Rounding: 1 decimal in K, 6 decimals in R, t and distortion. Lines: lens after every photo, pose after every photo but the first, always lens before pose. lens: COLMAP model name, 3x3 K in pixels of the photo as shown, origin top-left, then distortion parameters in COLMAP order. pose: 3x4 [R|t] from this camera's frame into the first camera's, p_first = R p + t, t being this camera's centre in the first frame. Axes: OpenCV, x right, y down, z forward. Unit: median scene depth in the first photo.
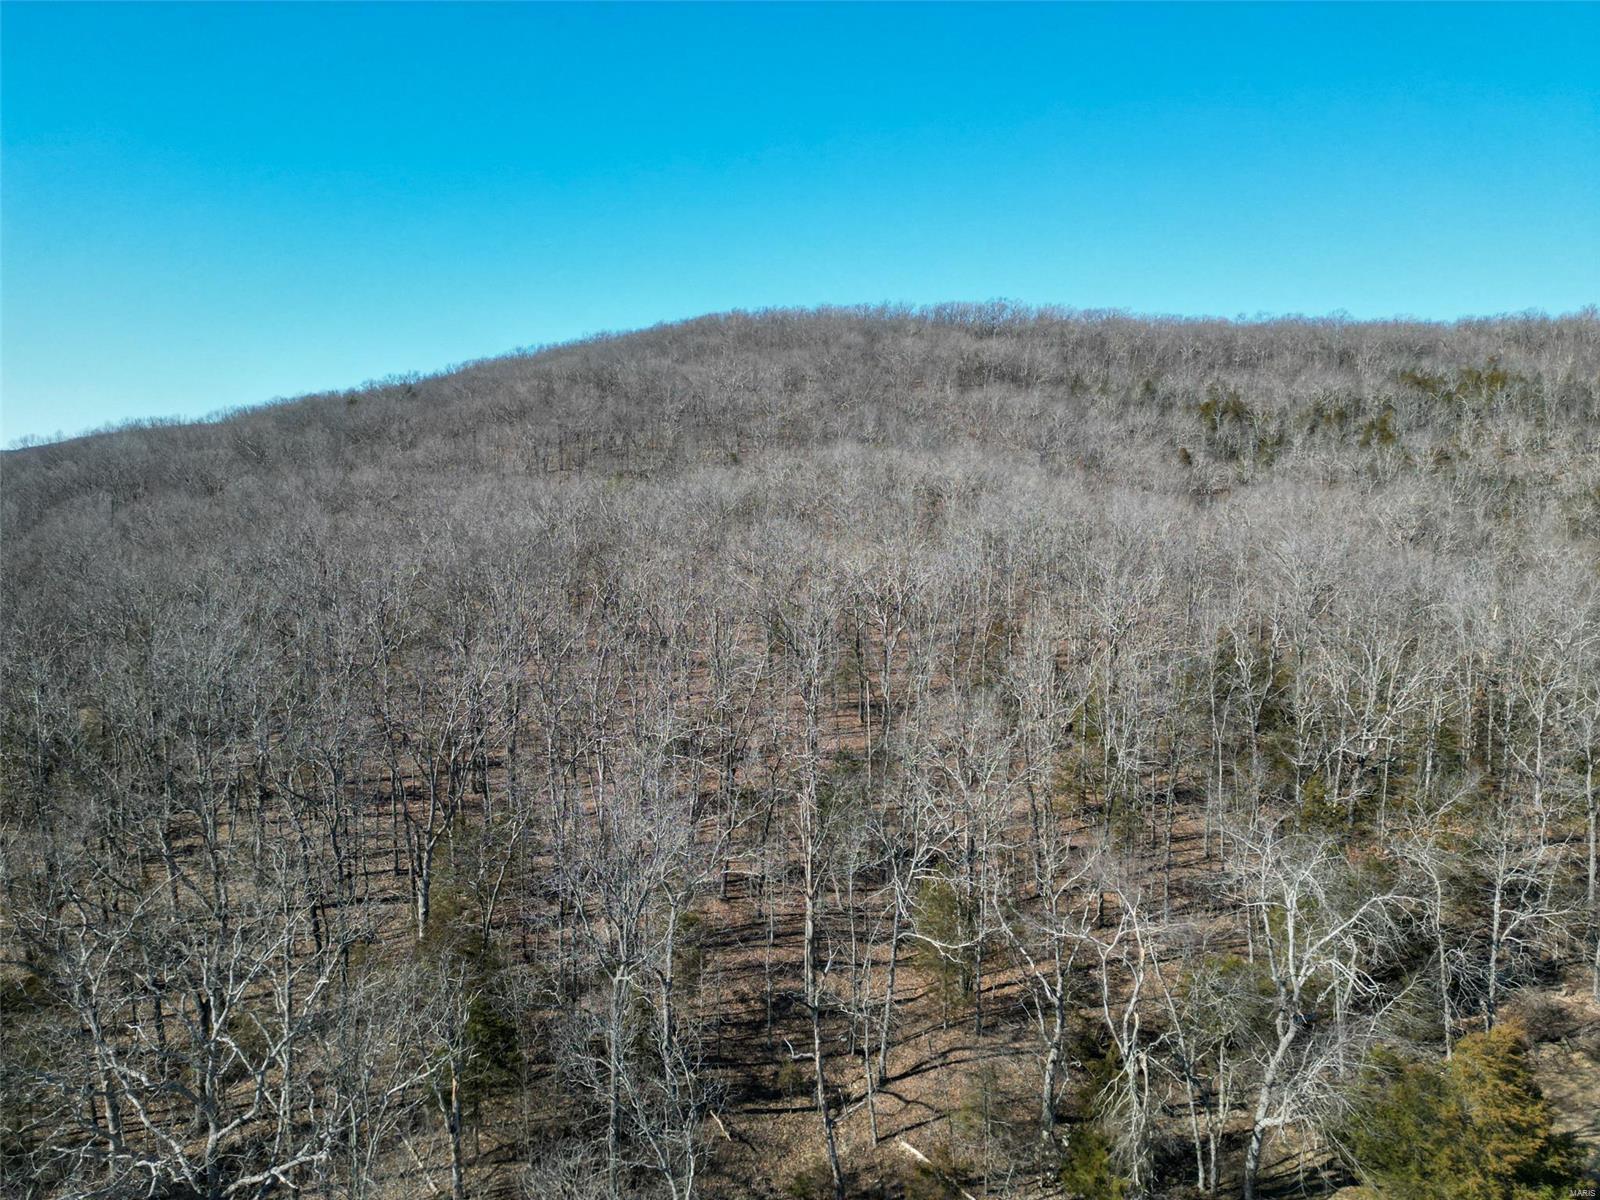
lens RADIAL K [[1106.2, 0, 804.7], [0, 1106.2, 587.7], [0, 0, 1]] dist [0.071752, -0.051877]
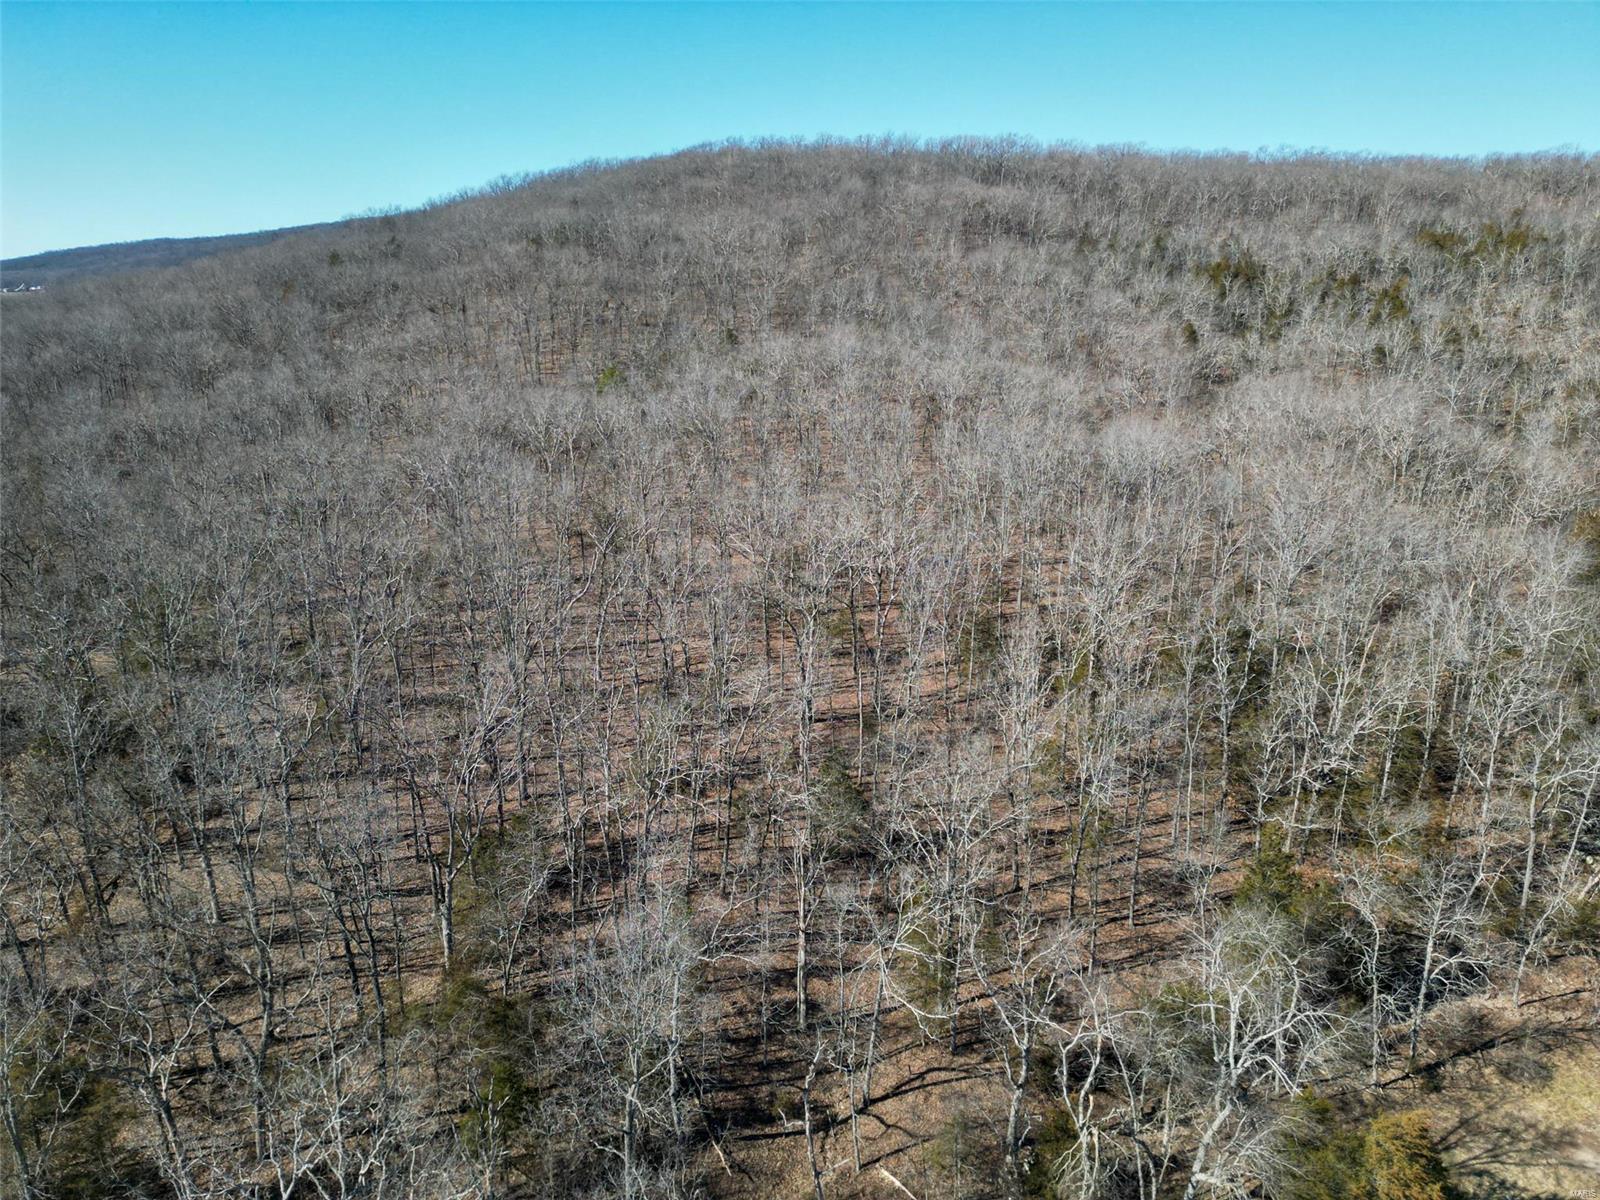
lens RADIAL K [[1106.2, 0, 806.5], [0, 1106.2, 588.6], [0, 0, 1]] dist [0.071752, -0.051877]
pose [[0.999986, 0.003854, 0.003676, 0.000963], [-0.004406, 0.986380, 0.164425, -0.066833], [-0.002992, -0.164439, 0.986383, -0.005634]]
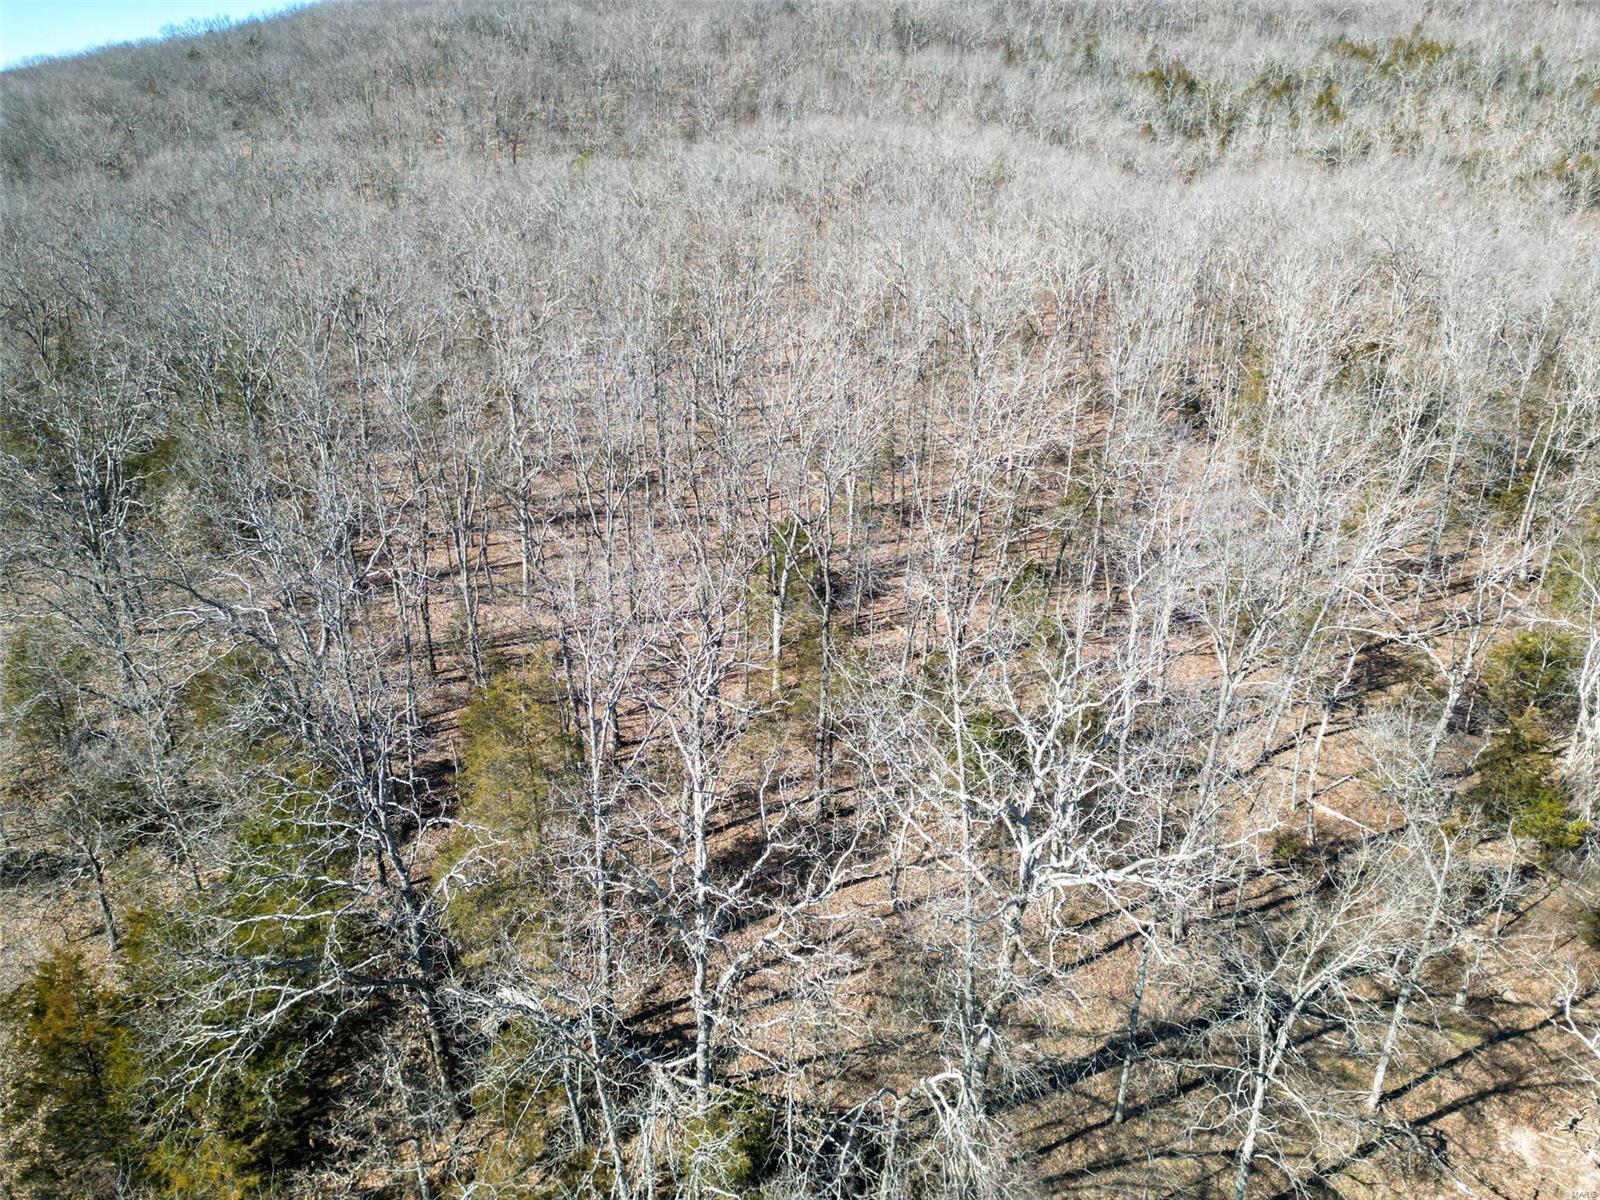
lens RADIAL K [[1106.2, 0, 792.6], [0, 1106.2, 593.9], [0, 0, 1]] dist [0.071752, -0.051877]
pose [[0.989464, -0.048512, 0.136407, -0.139316], [0.009723, 0.962328, 0.271716, -0.002781], [-0.144450, -0.267527, 0.952661, 0.019622]]
